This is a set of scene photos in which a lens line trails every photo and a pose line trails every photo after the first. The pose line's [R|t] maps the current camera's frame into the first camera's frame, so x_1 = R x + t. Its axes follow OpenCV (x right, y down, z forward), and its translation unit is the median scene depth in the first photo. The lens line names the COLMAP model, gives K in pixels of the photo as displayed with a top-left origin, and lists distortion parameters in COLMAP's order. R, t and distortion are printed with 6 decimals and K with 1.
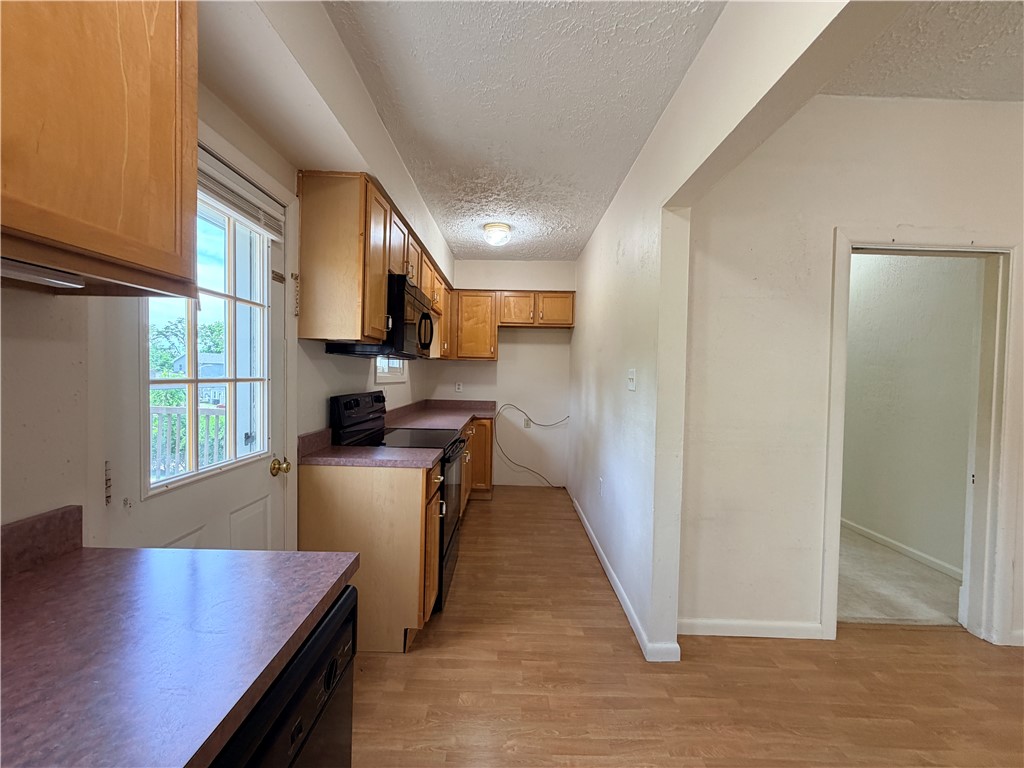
lens RADIAL K [[407.8, 0, 509.7], [0, 407.8, 384.7], [0, 0, 1]] dist [-0.000290, 0.000163]
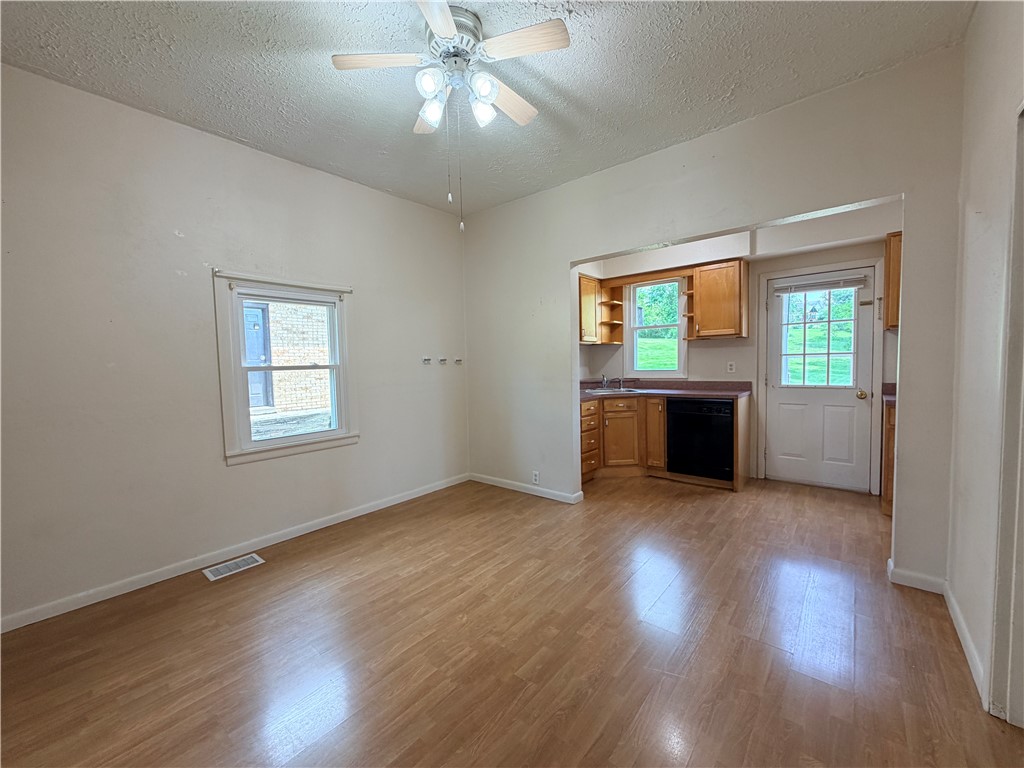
lens RADIAL K [[407.8, 0, 509.7], [0, 407.8, 384.7], [0, 0, 1]] dist [-0.000290, 0.000163]
pose [[-0.648825, 0.030672, -0.760319, 2.113280], [-0.012481, 0.998624, 0.050936, 0.064042], [0.760835, 0.042538, -0.647549, 0.944497]]
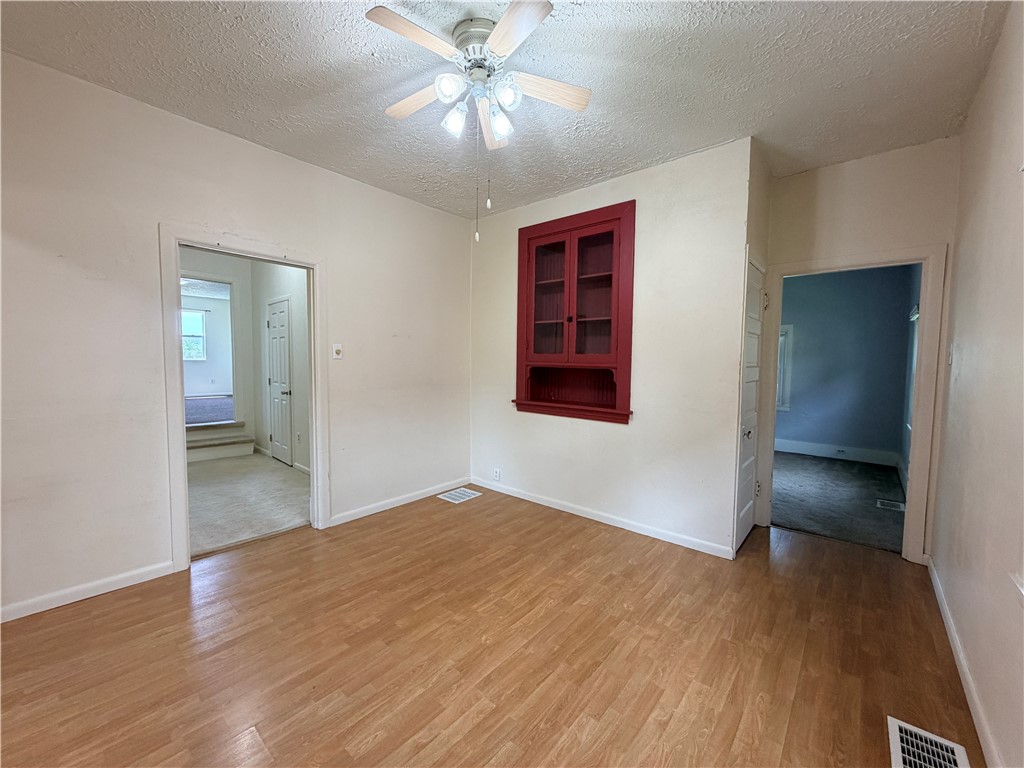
lens RADIAL K [[407.8, 0, 509.7], [0, 407.8, 384.7], [0, 0, 1]] dist [-0.000290, 0.000163]
pose [[0.656664, -0.061489, 0.751673, 0.635160], [0.025002, 0.997898, 0.059789, 0.032595], [-0.753769, -0.020468, 0.656821, -0.595906]]
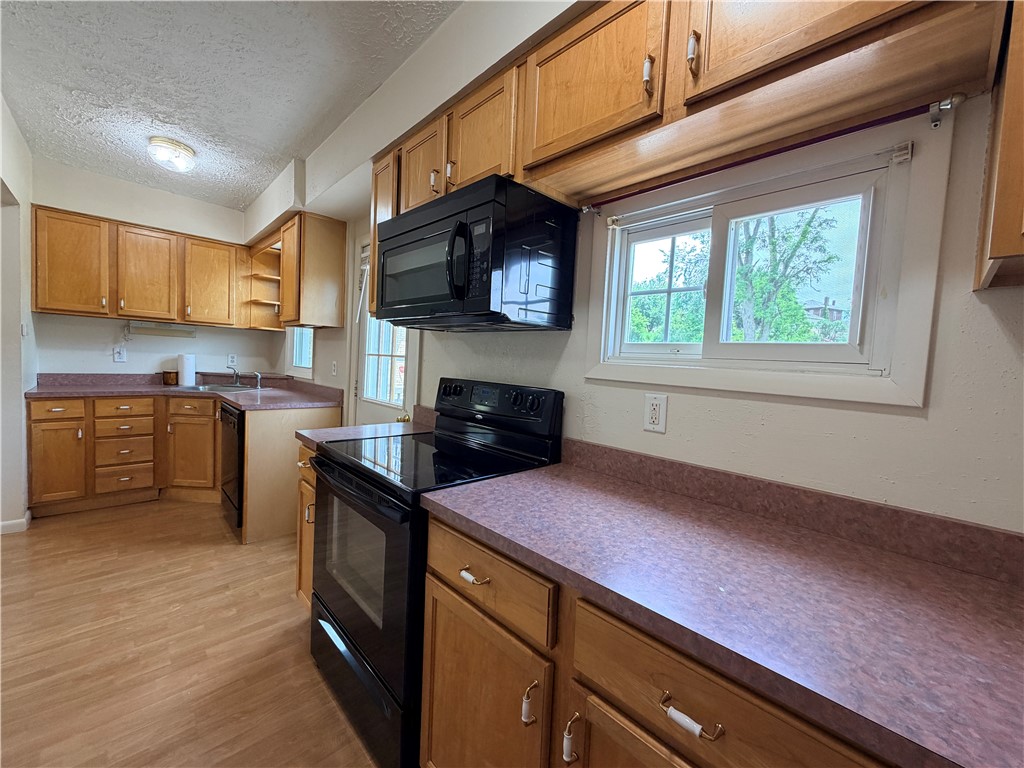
lens RADIAL K [[407.8, 0, 509.7], [0, 407.8, 384.7], [0, 0, 1]] dist [-0.000290, 0.000163]
pose [[-0.718847, -0.022064, -0.694818, 0.132777], [-0.087940, 0.994353, 0.059406, -0.030831], [0.689584, 0.103806, -0.716728, 2.140268]]
